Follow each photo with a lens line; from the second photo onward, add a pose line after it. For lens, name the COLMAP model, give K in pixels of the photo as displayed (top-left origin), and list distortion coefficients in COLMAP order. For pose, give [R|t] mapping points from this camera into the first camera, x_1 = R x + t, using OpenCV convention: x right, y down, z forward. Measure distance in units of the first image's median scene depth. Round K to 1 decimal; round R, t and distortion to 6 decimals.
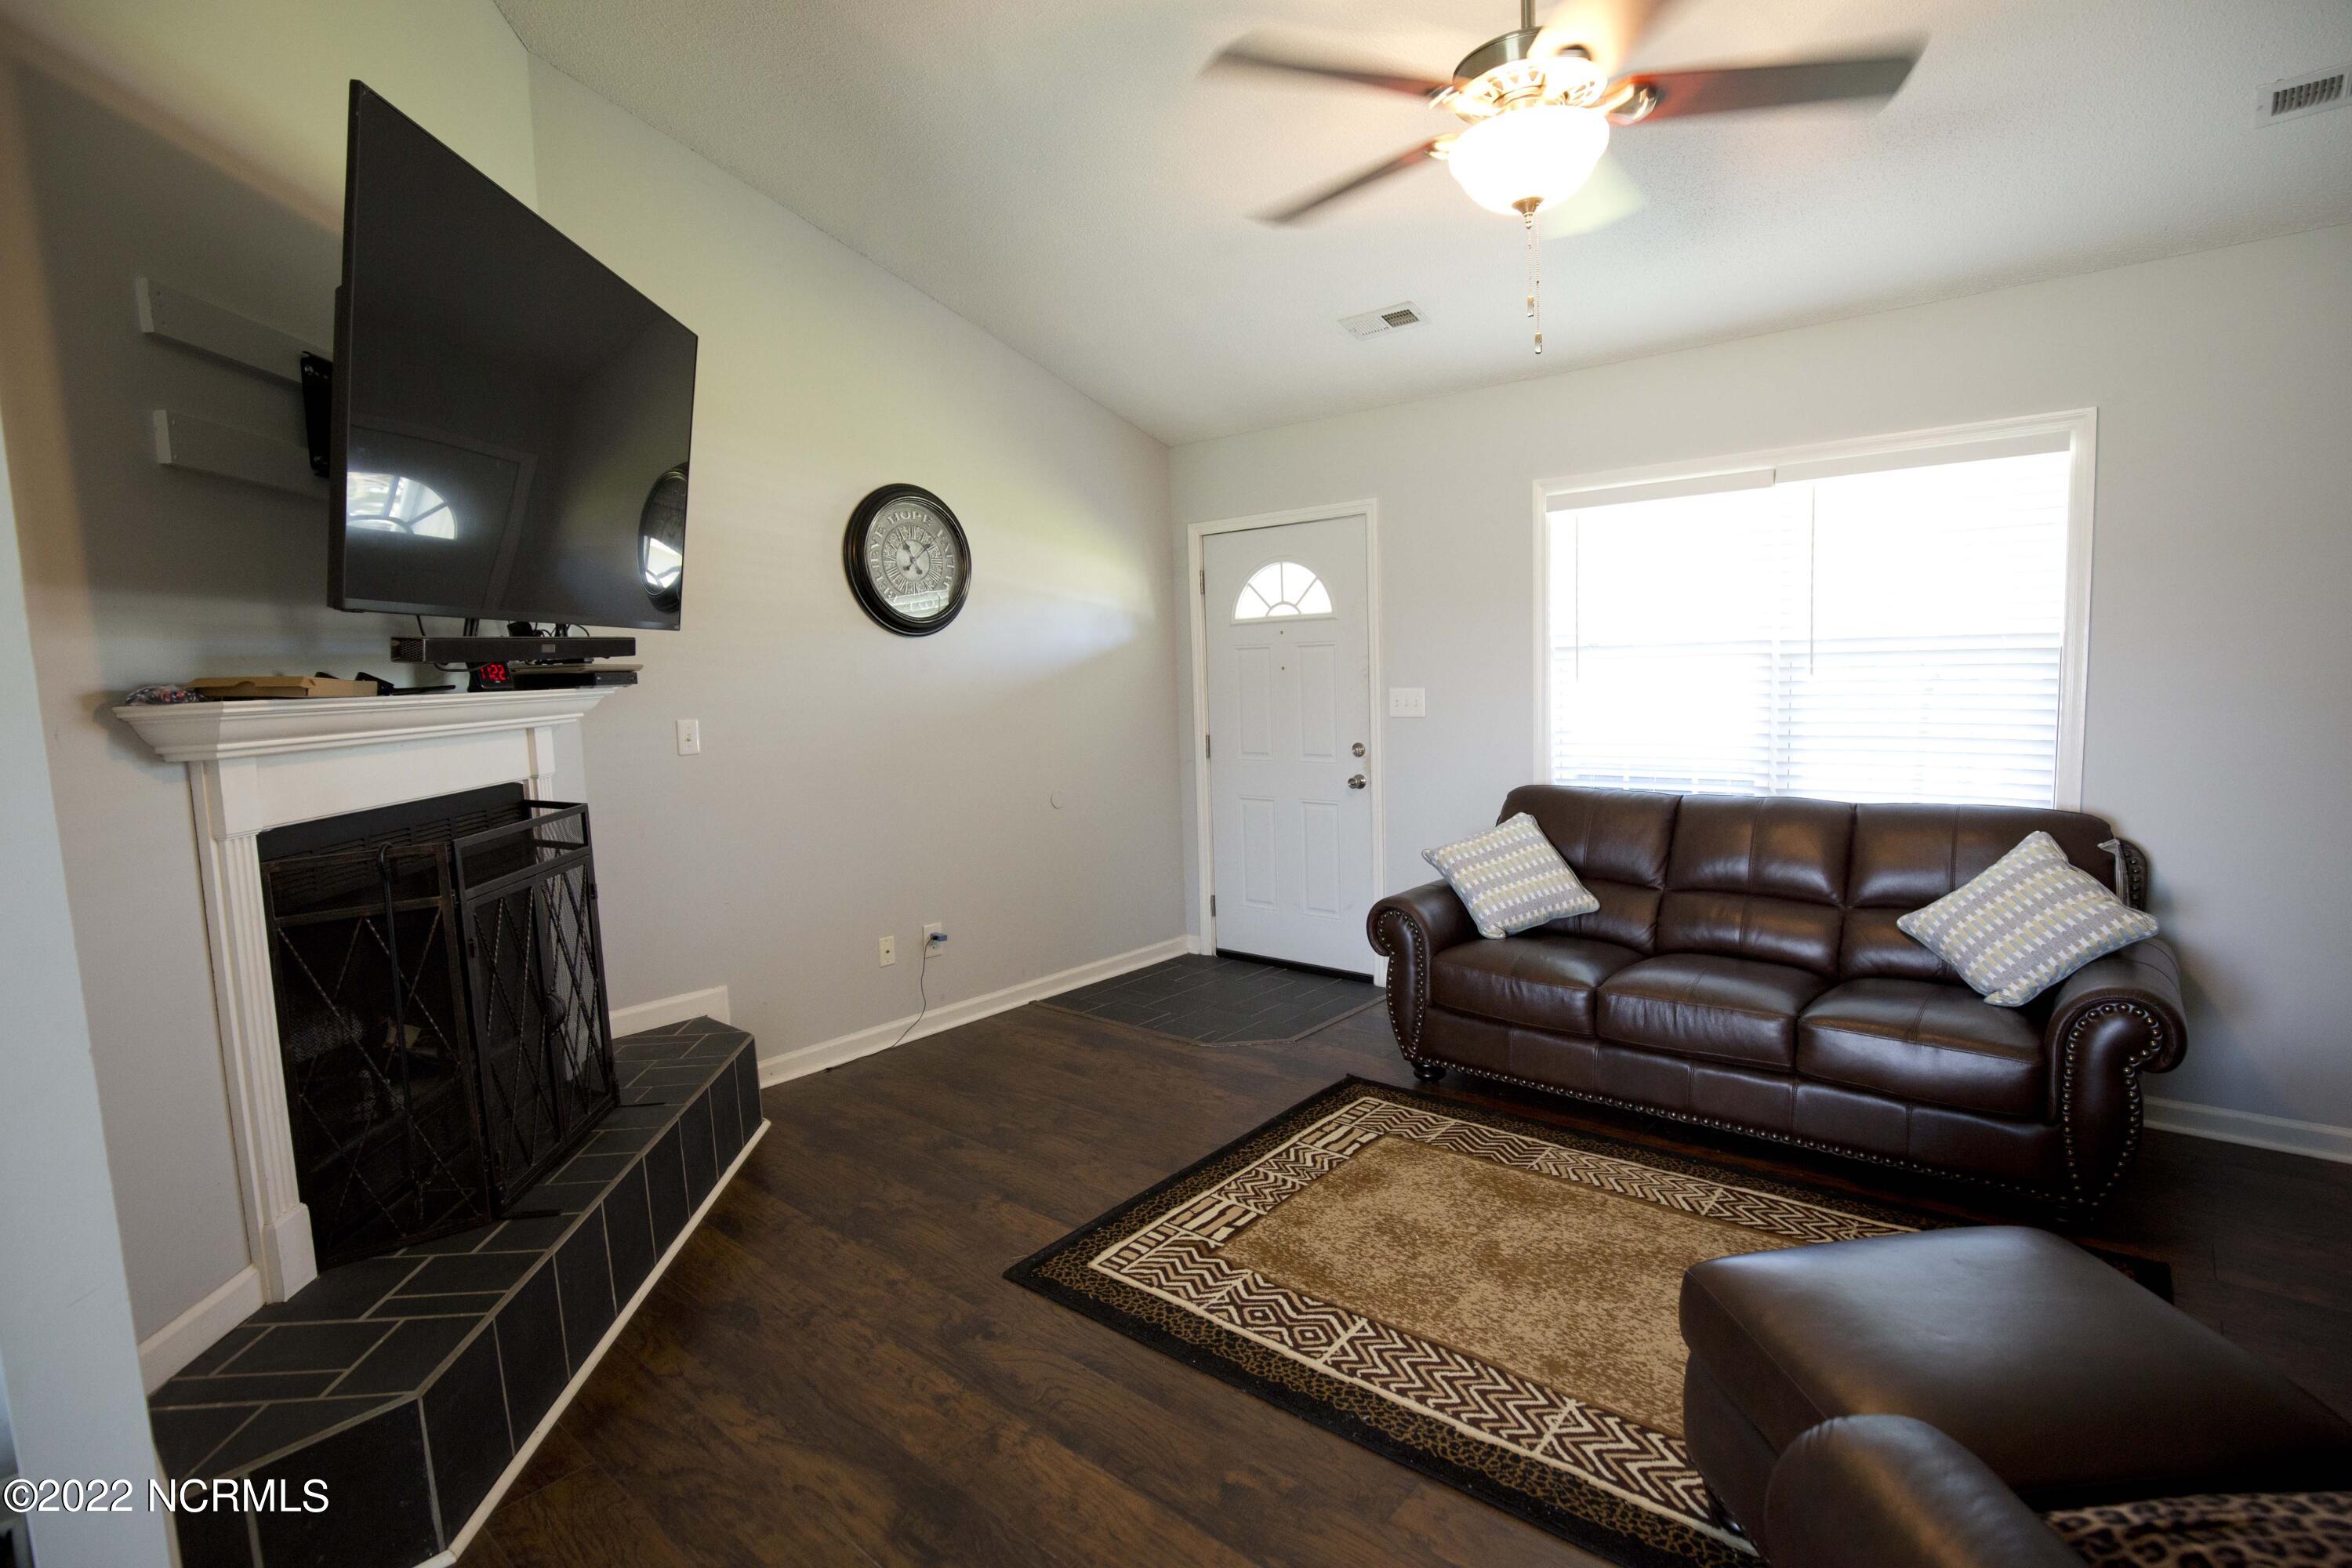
lens RADIAL K [[1140.5, 0, 1174.8], [0, 1140.5, 791.4], [0, 0, 1]] dist [0.000910, 0.000106]
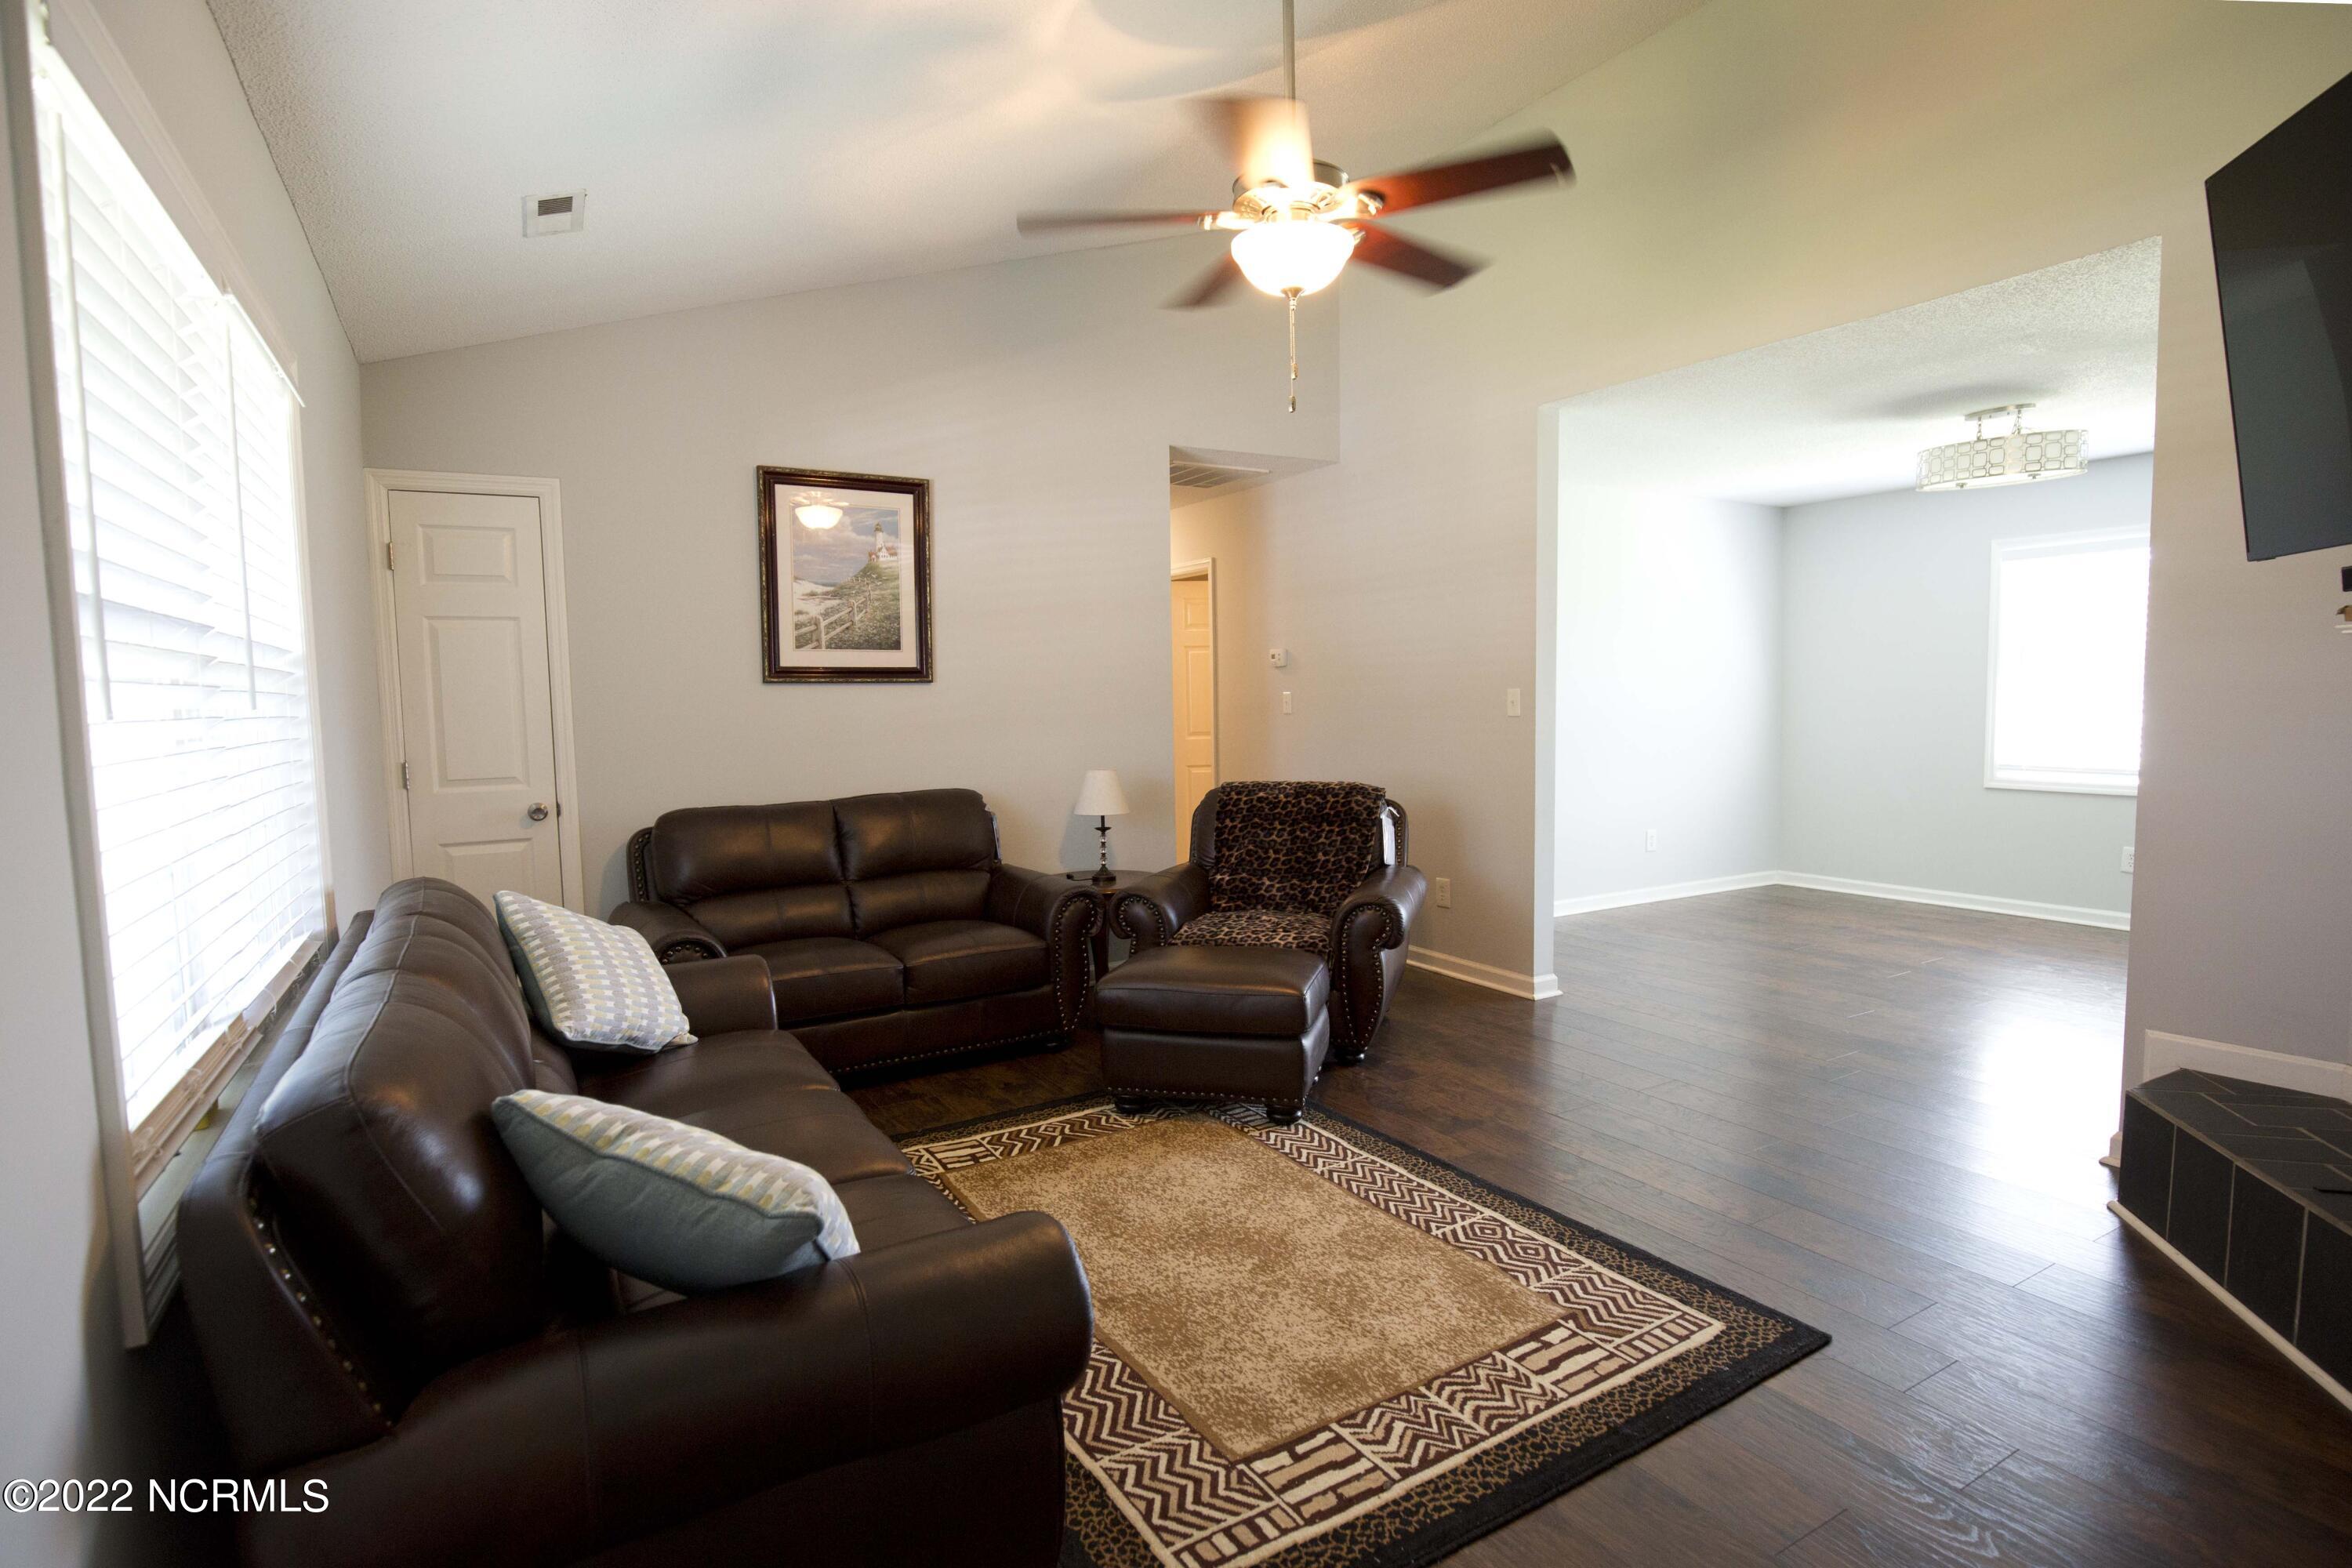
lens RADIAL K [[1140.5, 0, 1178.3], [0, 1140.5, 779.0], [0, 0, 1]] dist [0.000910, 0.000106]
pose [[-0.943076, 0.015571, 0.332211, 0.020217], [0.076886, 0.982051, 0.172234, -0.166462], [-0.323567, 0.187972, -0.927346, 1.794485]]
